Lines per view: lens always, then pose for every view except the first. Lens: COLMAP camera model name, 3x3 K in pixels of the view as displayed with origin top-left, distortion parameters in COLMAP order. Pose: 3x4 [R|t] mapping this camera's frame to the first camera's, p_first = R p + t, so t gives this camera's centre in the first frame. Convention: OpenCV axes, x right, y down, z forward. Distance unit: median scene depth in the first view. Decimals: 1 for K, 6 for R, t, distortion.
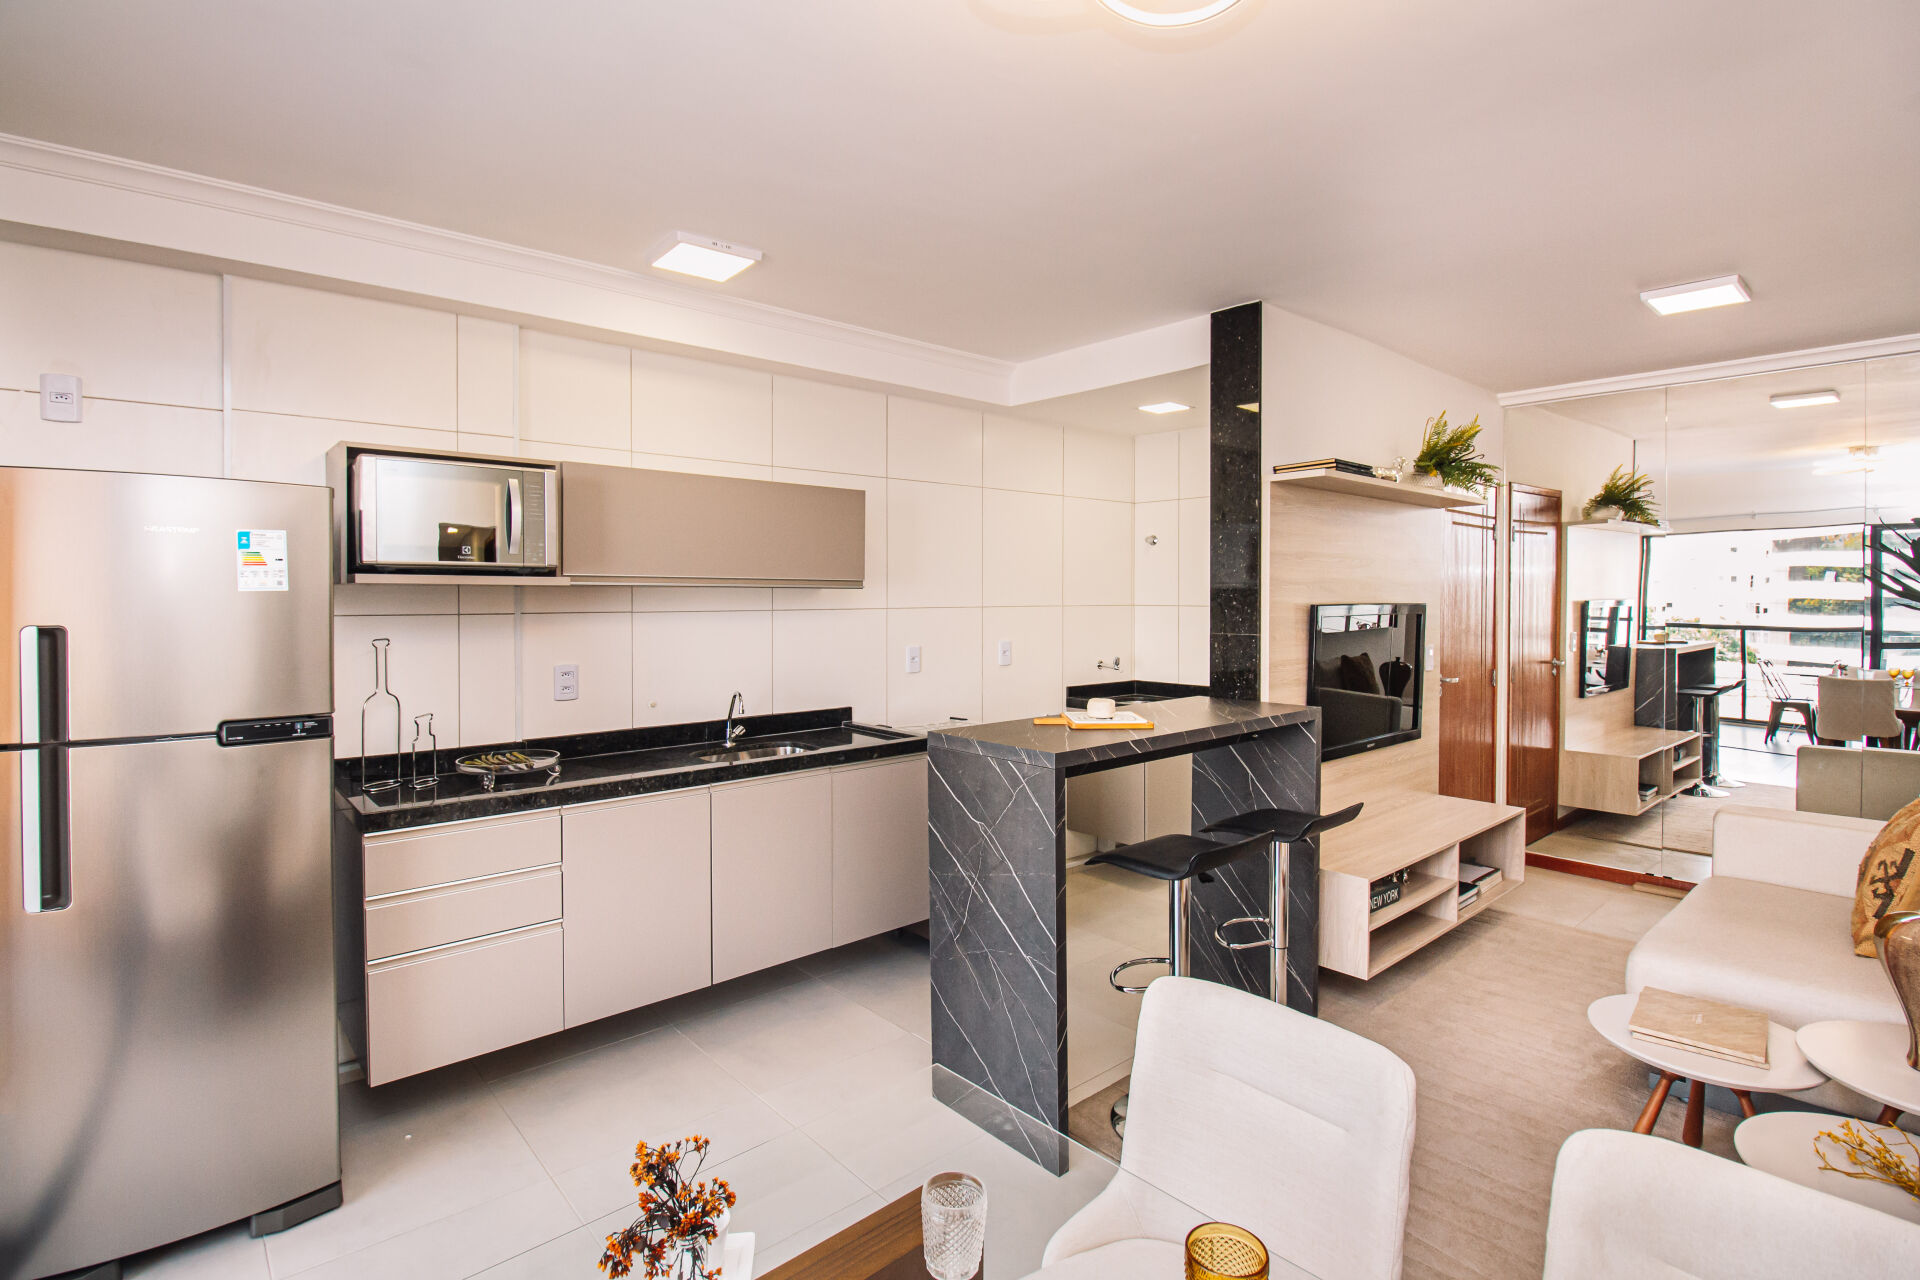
lens RADIAL K [[928.8, 0, 946.8], [0, 928.8, 608.9], [0, 0, 1]] dist [-0.001230, -0.014355]
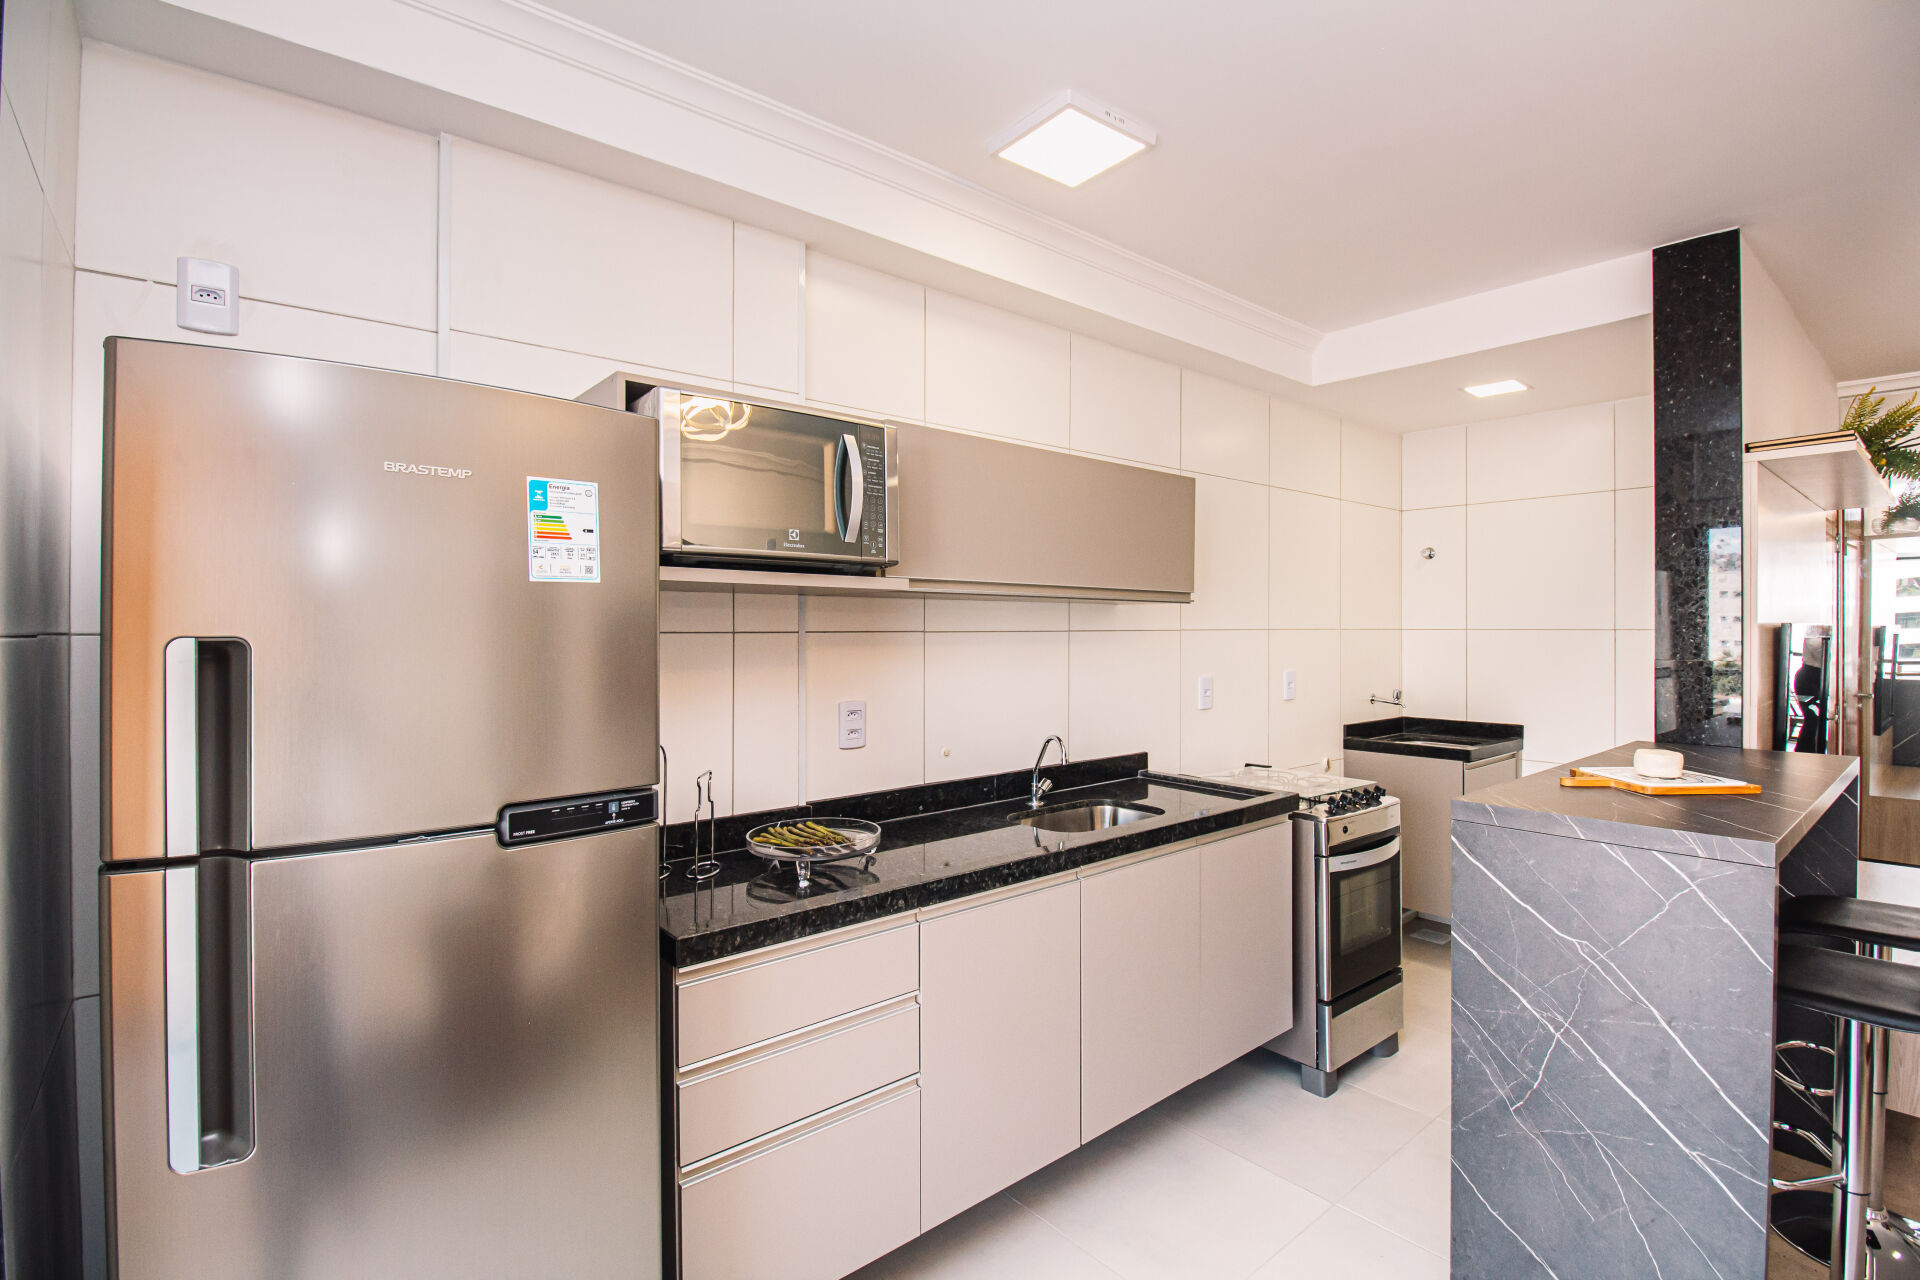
lens RADIAL K [[892.8, 0, 971.5], [0, 892.8, 630.8], [0, 0, 1]] dist [0.001869, -0.015157]
pose [[0.999942, -0.000283, -0.010744, -0.334914], [0.000151, 0.999924, -0.012290, 0.013505], [0.010746, 0.012288, 0.999867, 0.303833]]
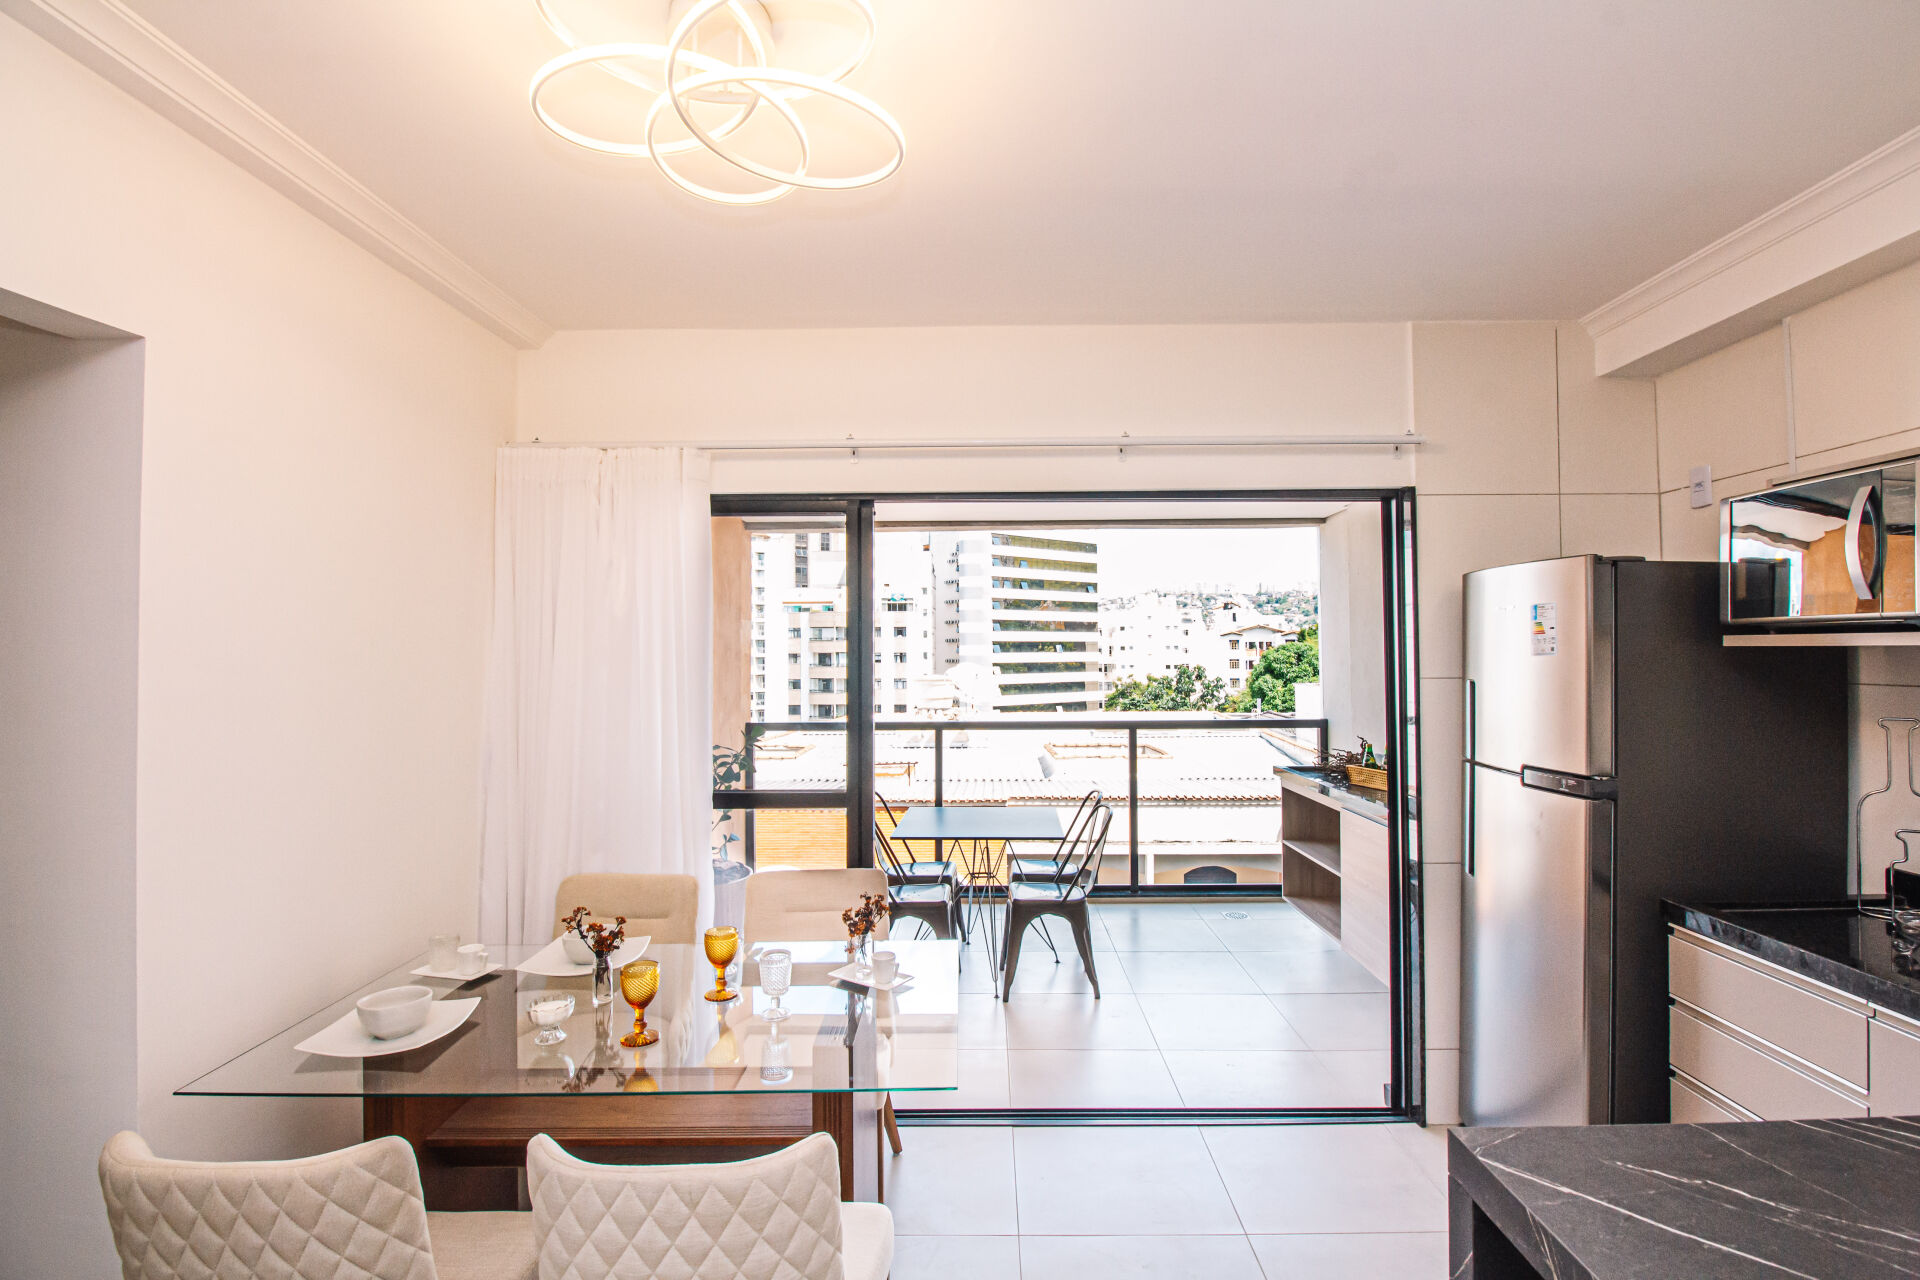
lens RADIAL K [[892.8, 0, 971.5], [0, 892.8, 630.8], [0, 0, 1]] dist [0.001869, -0.015157]
pose [[-0.663136, -0.013991, -0.748368, 0.387845], [-0.006513, 0.999895, -0.012922, -0.022555], [0.748471, -0.003695, -0.663158, 0.851934]]
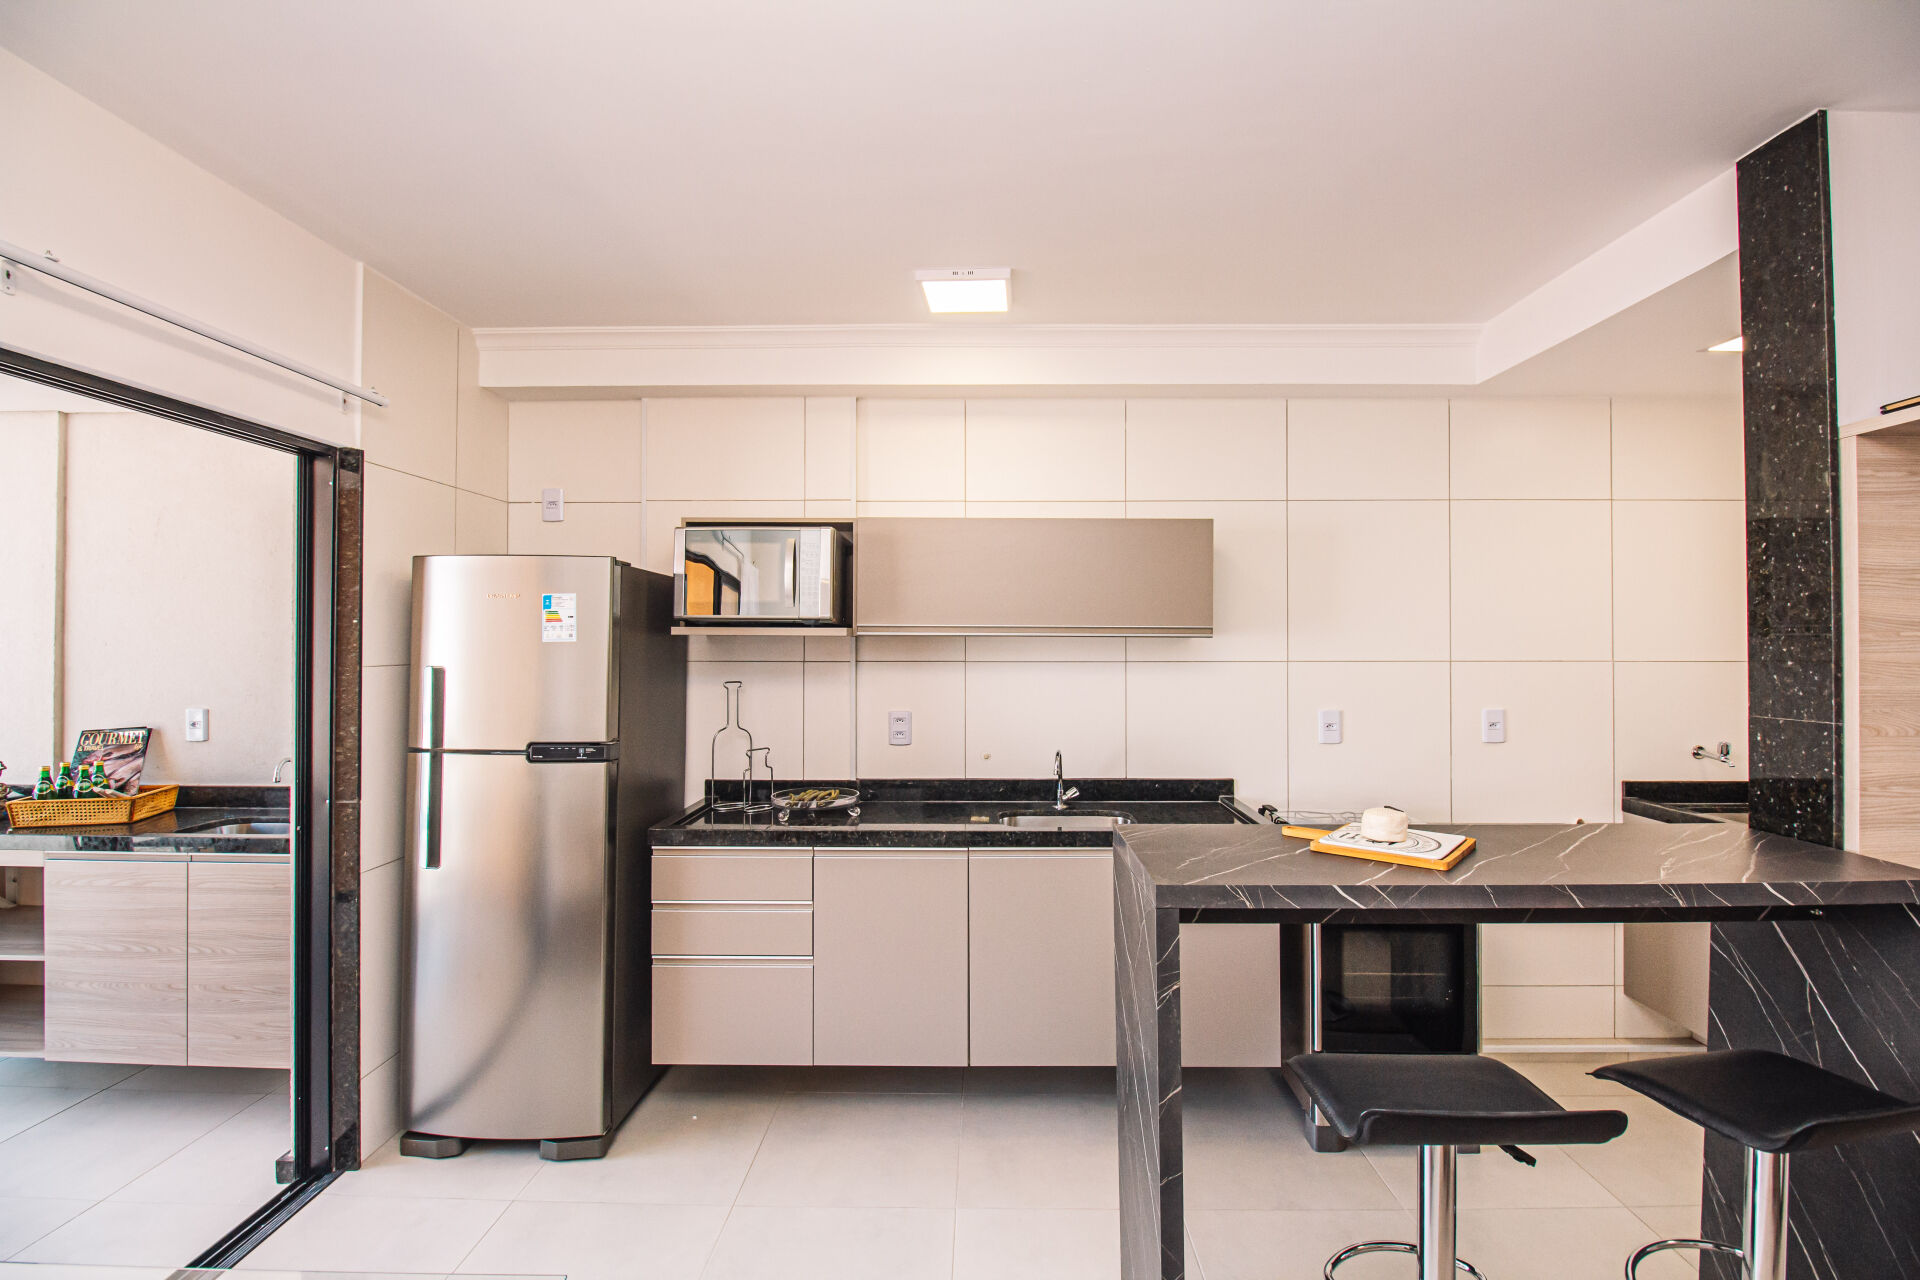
lens RADIAL K [[892.8, 0, 971.5], [0, 892.8, 630.8], [0, 0, 1]] dist [0.001869, -0.015157]
pose [[0.741661, -0.006689, -0.670742, 0.355132], [-0.011586, 0.999673, -0.022780, -0.009342], [0.670675, 0.024666, 0.741341, 0.334777]]
